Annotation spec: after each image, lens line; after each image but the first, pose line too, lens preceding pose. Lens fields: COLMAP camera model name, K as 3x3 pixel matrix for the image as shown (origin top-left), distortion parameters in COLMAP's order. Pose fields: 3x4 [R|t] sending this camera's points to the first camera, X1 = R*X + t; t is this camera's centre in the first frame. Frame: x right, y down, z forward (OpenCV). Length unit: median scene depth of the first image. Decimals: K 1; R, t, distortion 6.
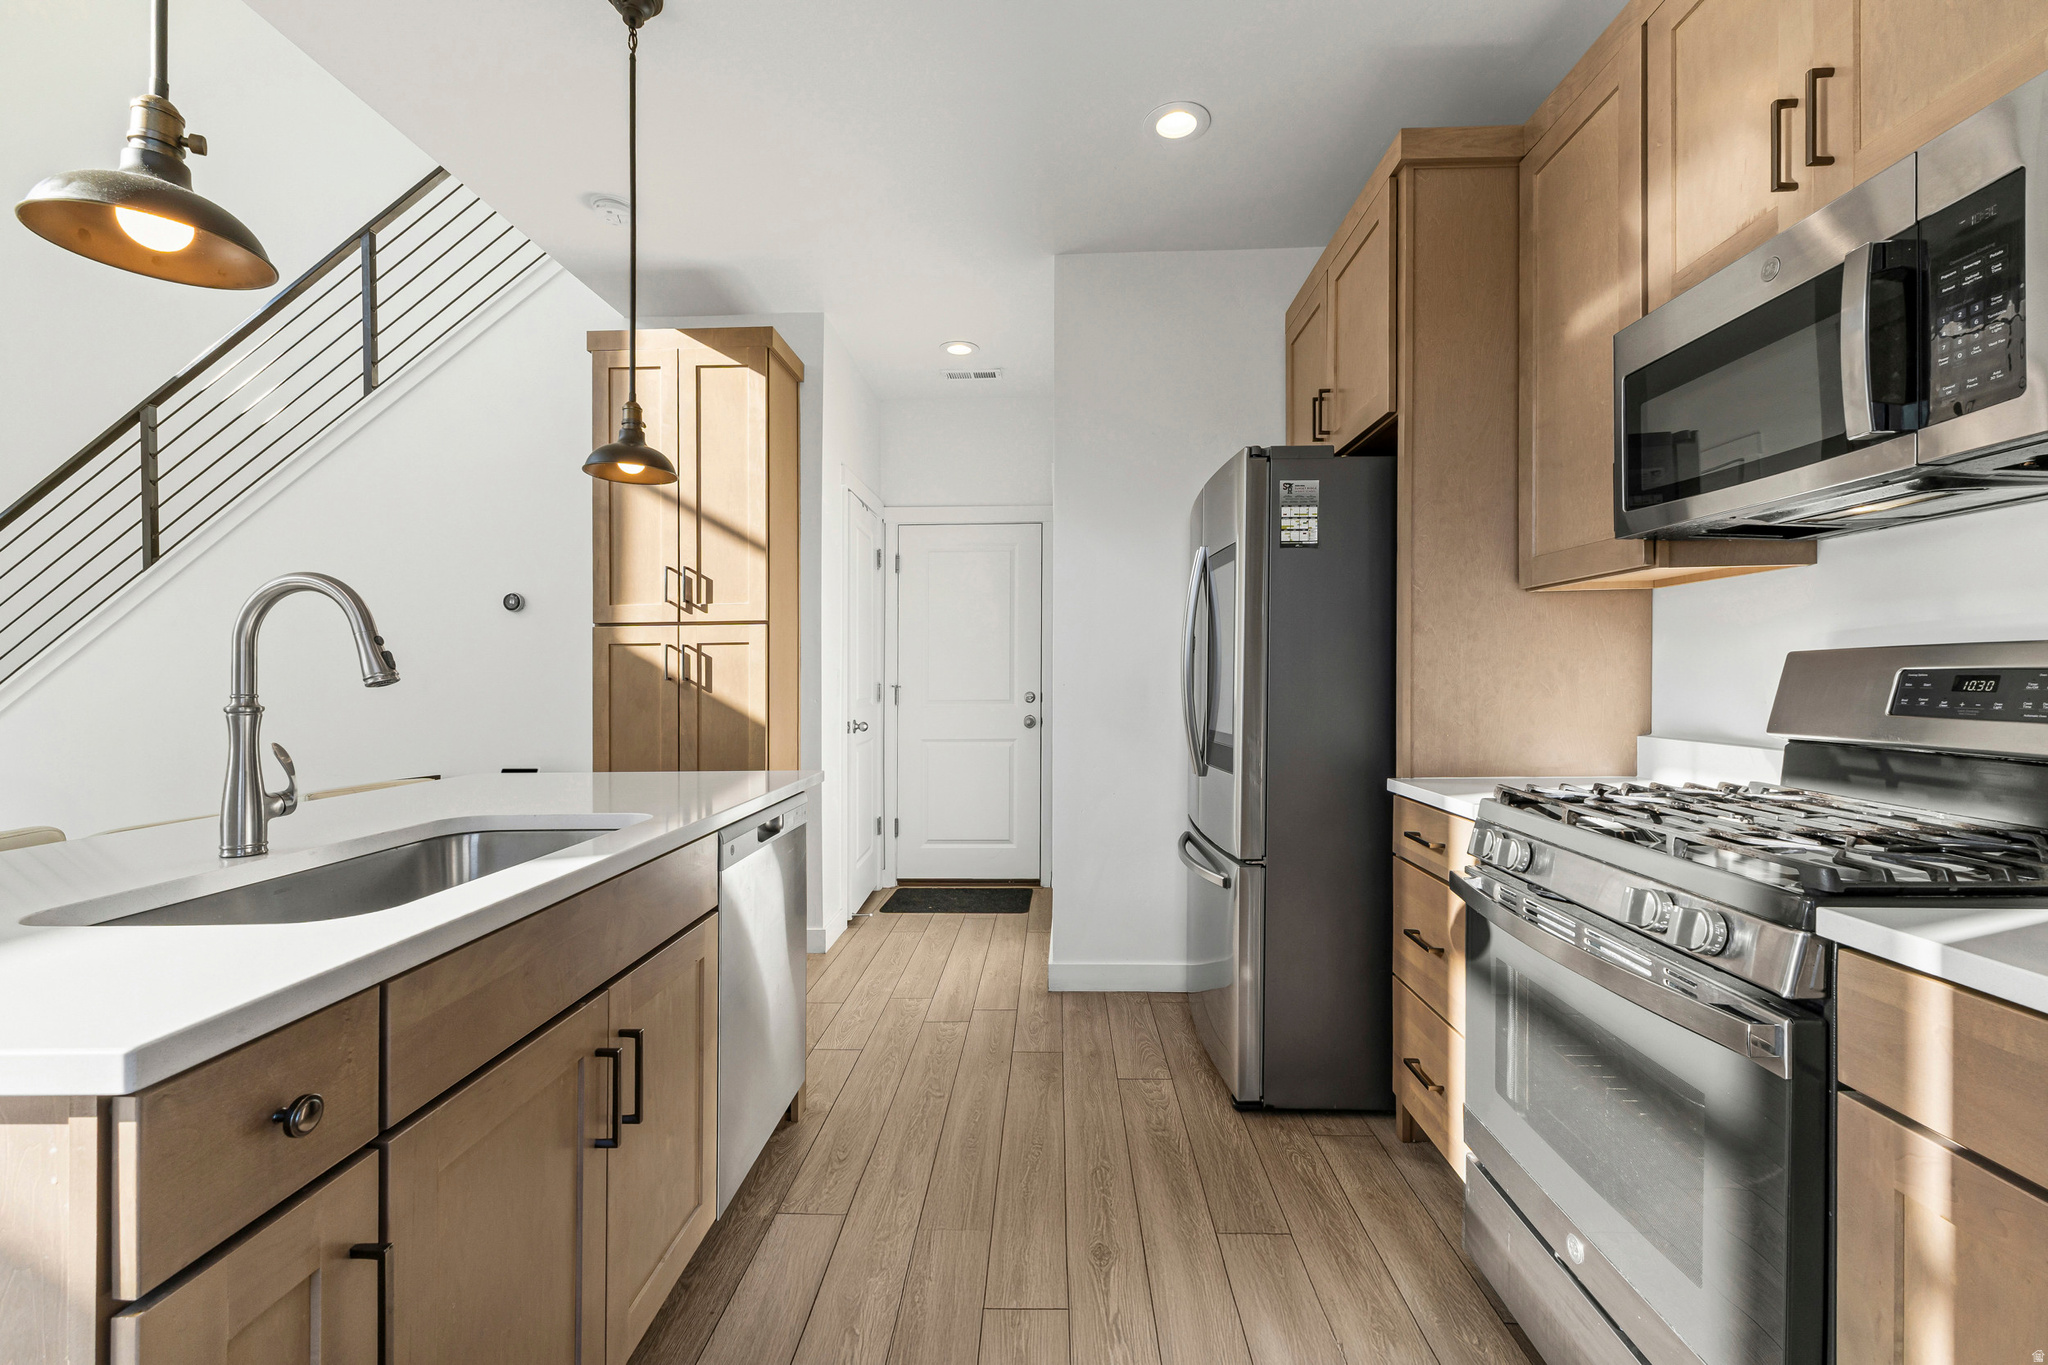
lens RADIAL K [[867.6, 0, 1033.2], [0, 867.6, 680.6], [0, 0, 1]] dist [0.006268, -0.000566]
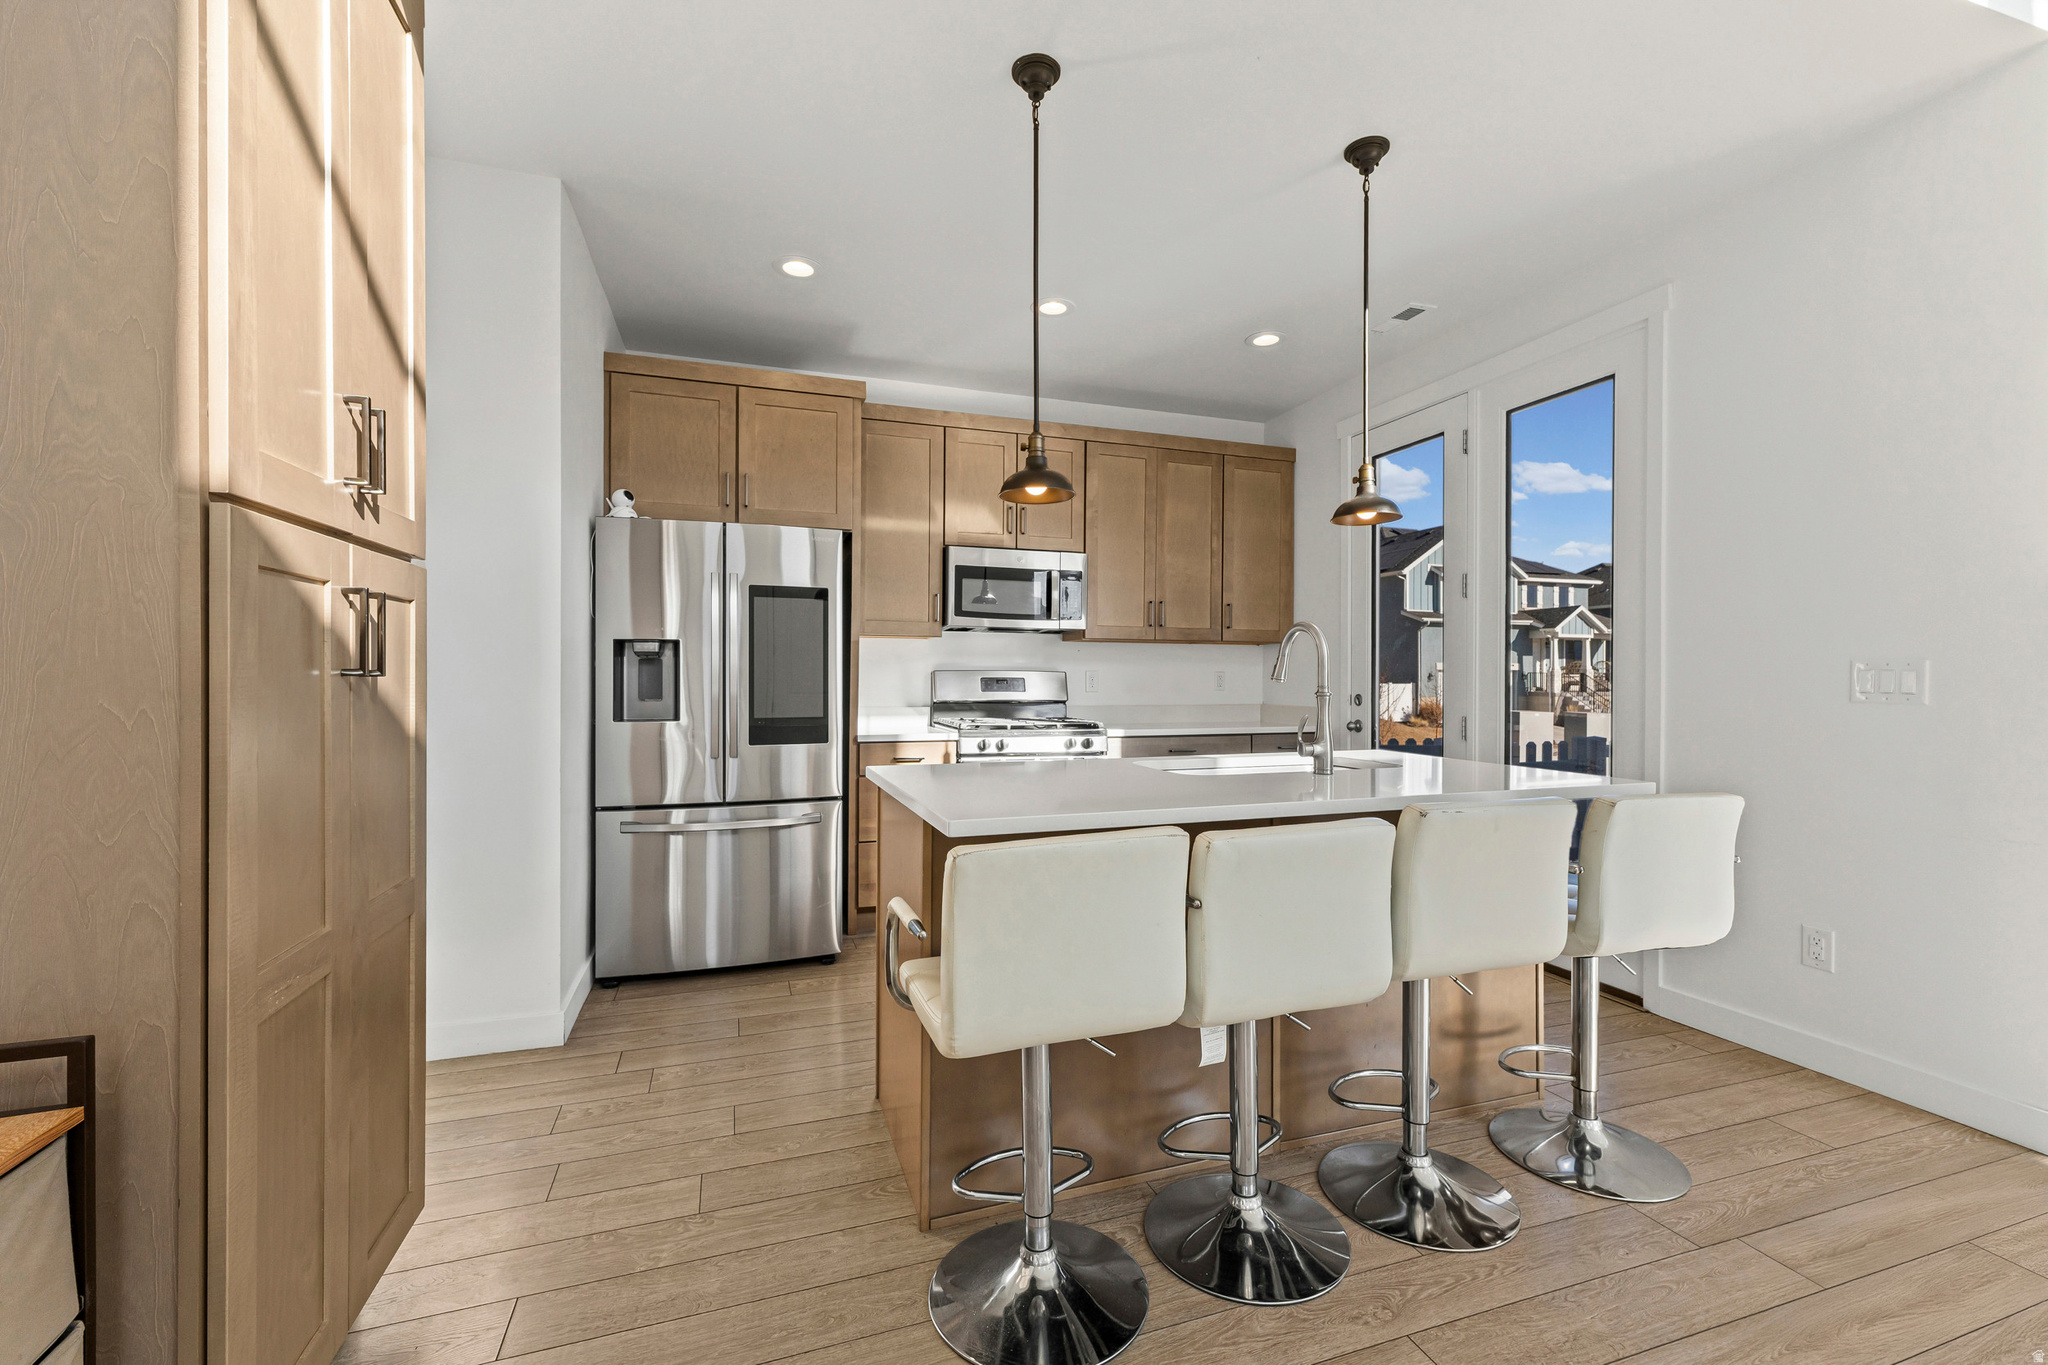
lens RADIAL K [[867.6, 0, 1022.6], [0, 867.6, 685.6], [0, 0, 1]] dist [0.006268, -0.000566]
pose [[-0.338556, -0.001941, 0.940944, -0.936355], [0.001598, 0.999995, 0.002638, 0.005093], [-0.940945, 0.002397, -0.338552, 0.864729]]
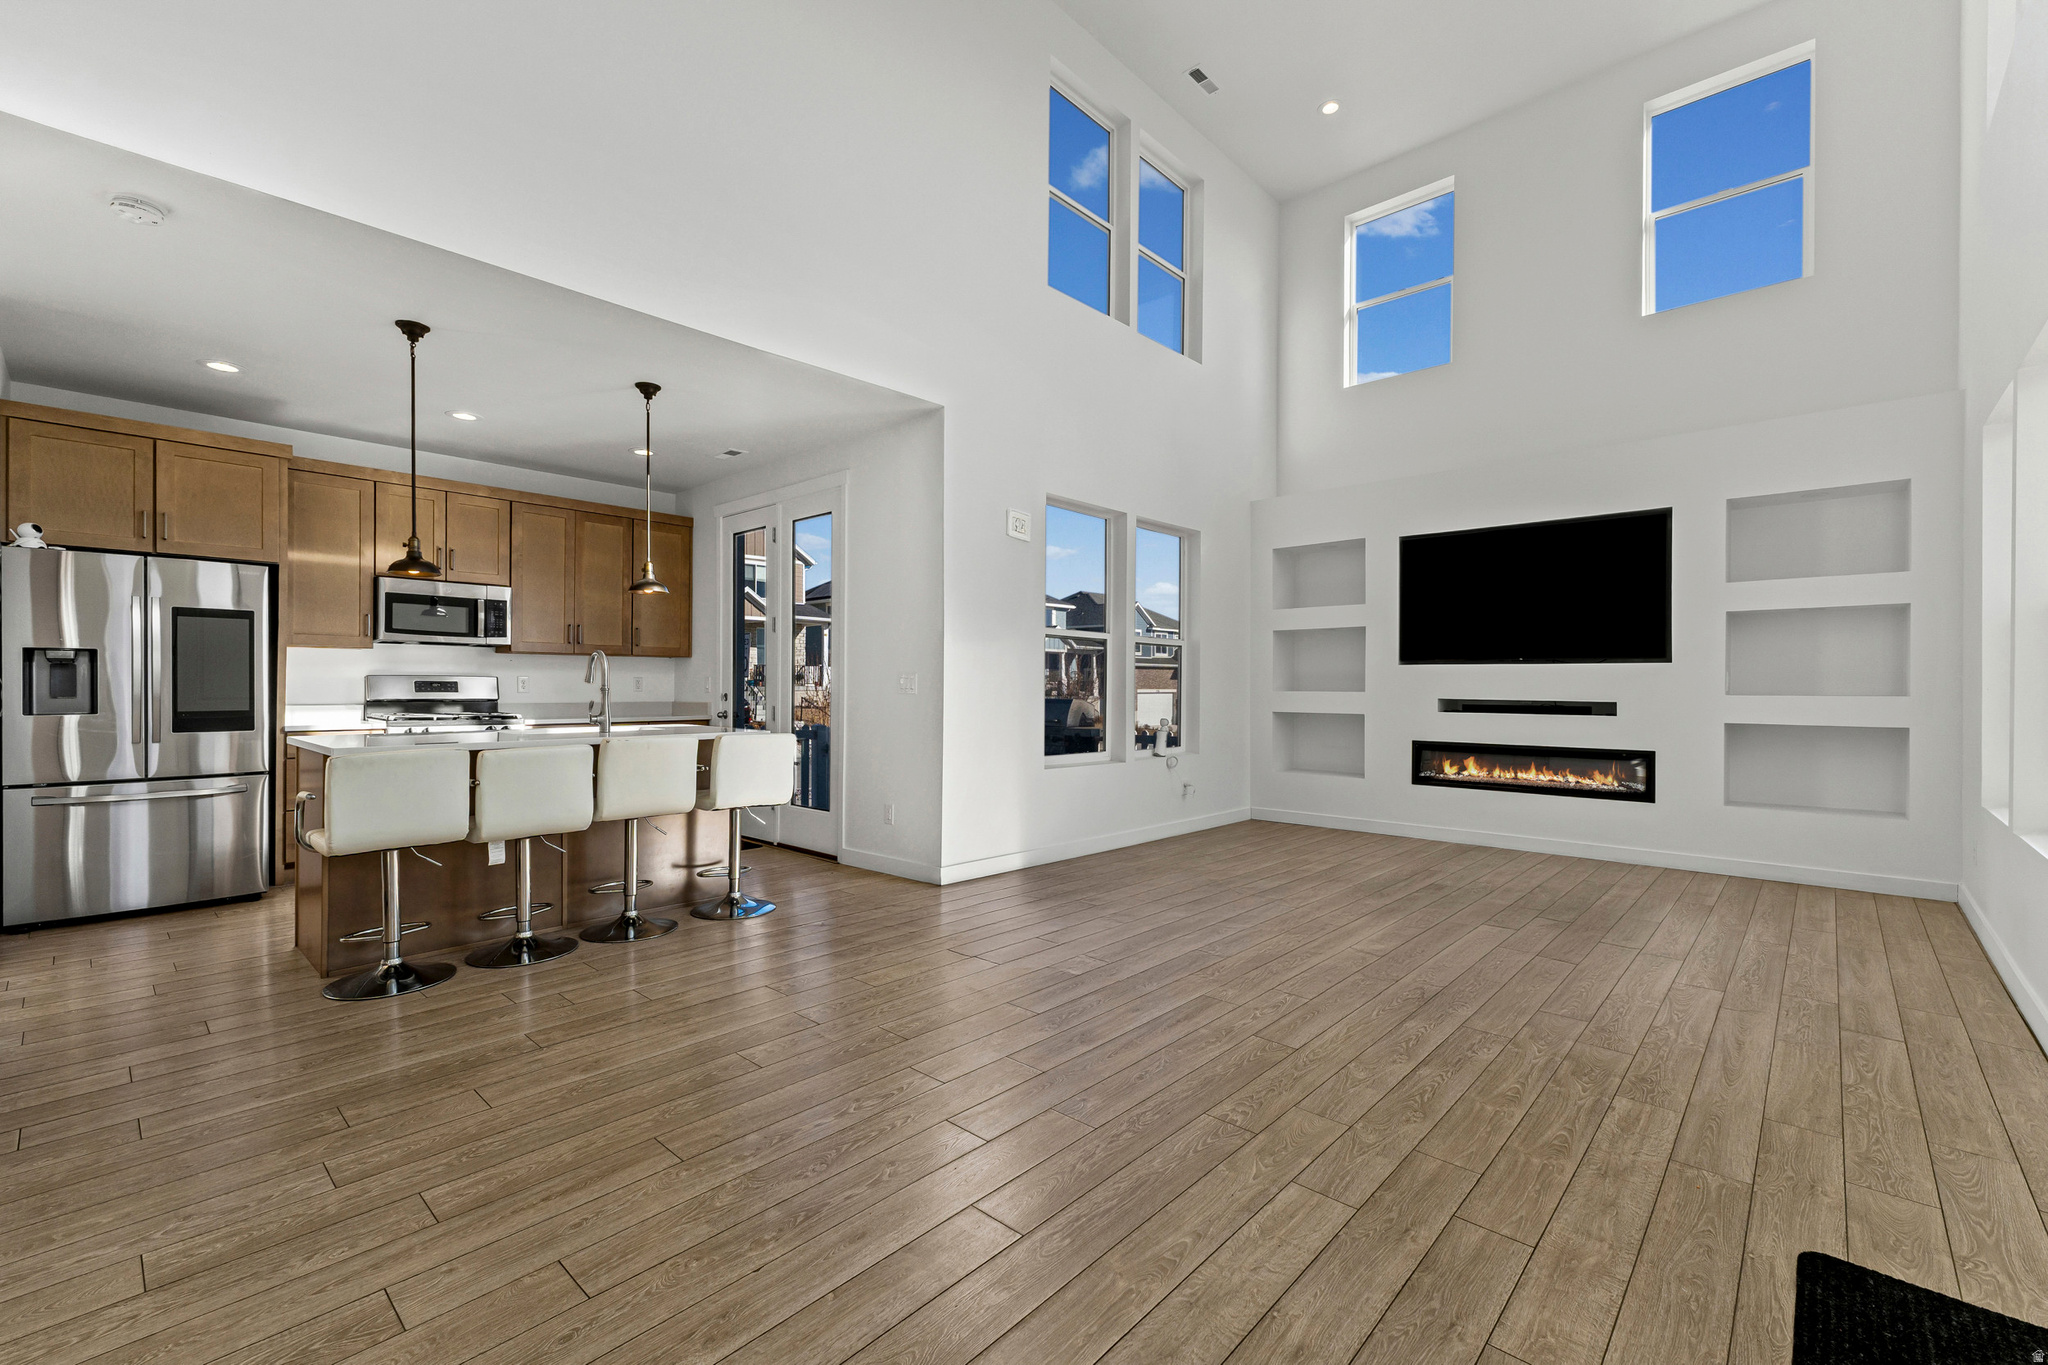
lens RADIAL K [[867.6, 0, 1029.5], [0, 867.6, 691.7], [0, 0, 1]] dist [0.006268, -0.000566]
pose [[-0.753627, -0.000585, 0.657302, -1.711379], [0.001869, 0.999994, 0.003032, 0.014696], [-0.657300, 0.003514, -0.753621, 0.964587]]
